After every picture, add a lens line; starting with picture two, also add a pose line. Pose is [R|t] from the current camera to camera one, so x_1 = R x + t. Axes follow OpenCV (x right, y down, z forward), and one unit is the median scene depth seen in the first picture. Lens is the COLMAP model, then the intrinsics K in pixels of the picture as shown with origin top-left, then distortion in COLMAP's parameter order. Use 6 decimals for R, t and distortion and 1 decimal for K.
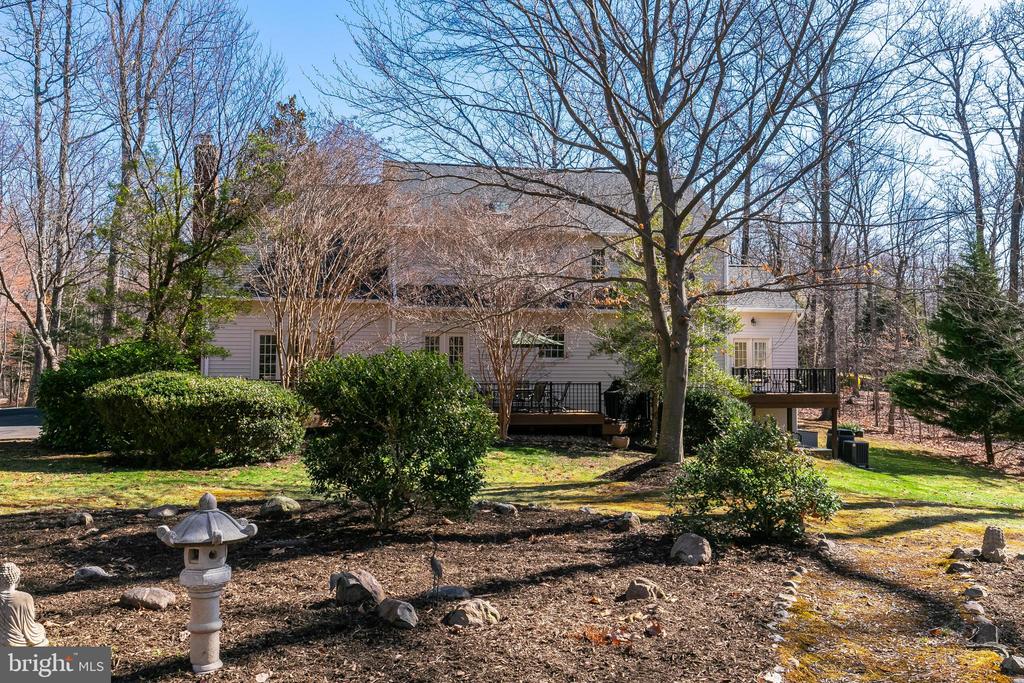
lens RADIAL K [[892.5, 0, 512.0], [0, 892.5, 341.5], [0, 0, 1]] dist [0.004015, 0.001552]
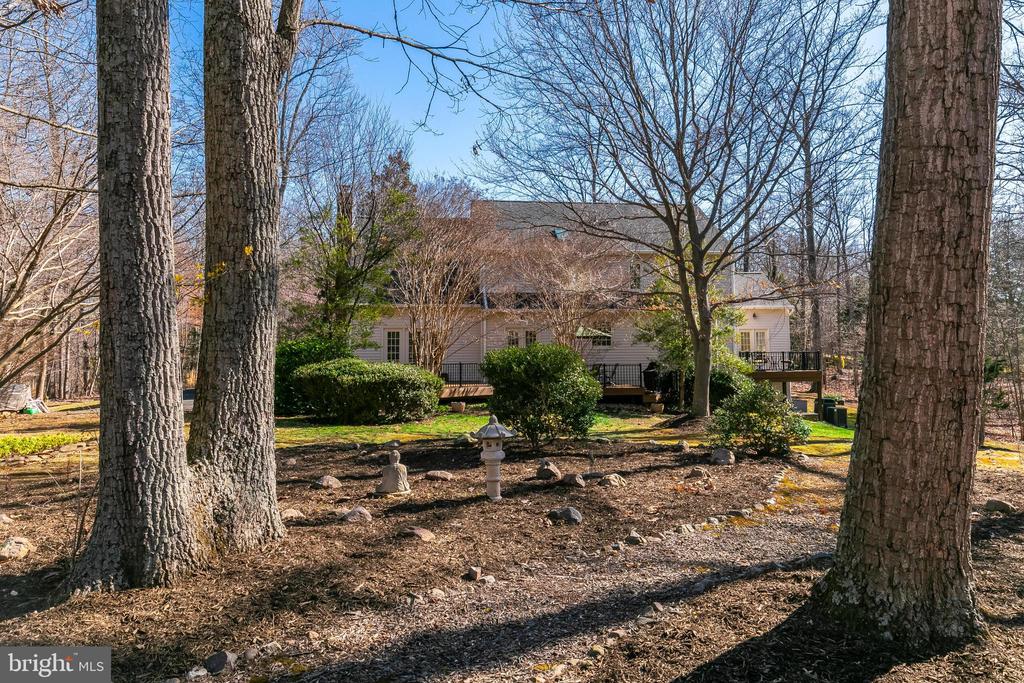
lens RADIAL K [[738.9, 0, 513.3], [0, 738.9, 308.0], [0, 0, 1]] dist [-0.001357, -0.000954]
pose [[0.998608, -0.014077, -0.050835, -0.056284], [0.012423, 0.999387, -0.032718, -0.006691], [0.051264, 0.032041, 0.998171, -0.202415]]
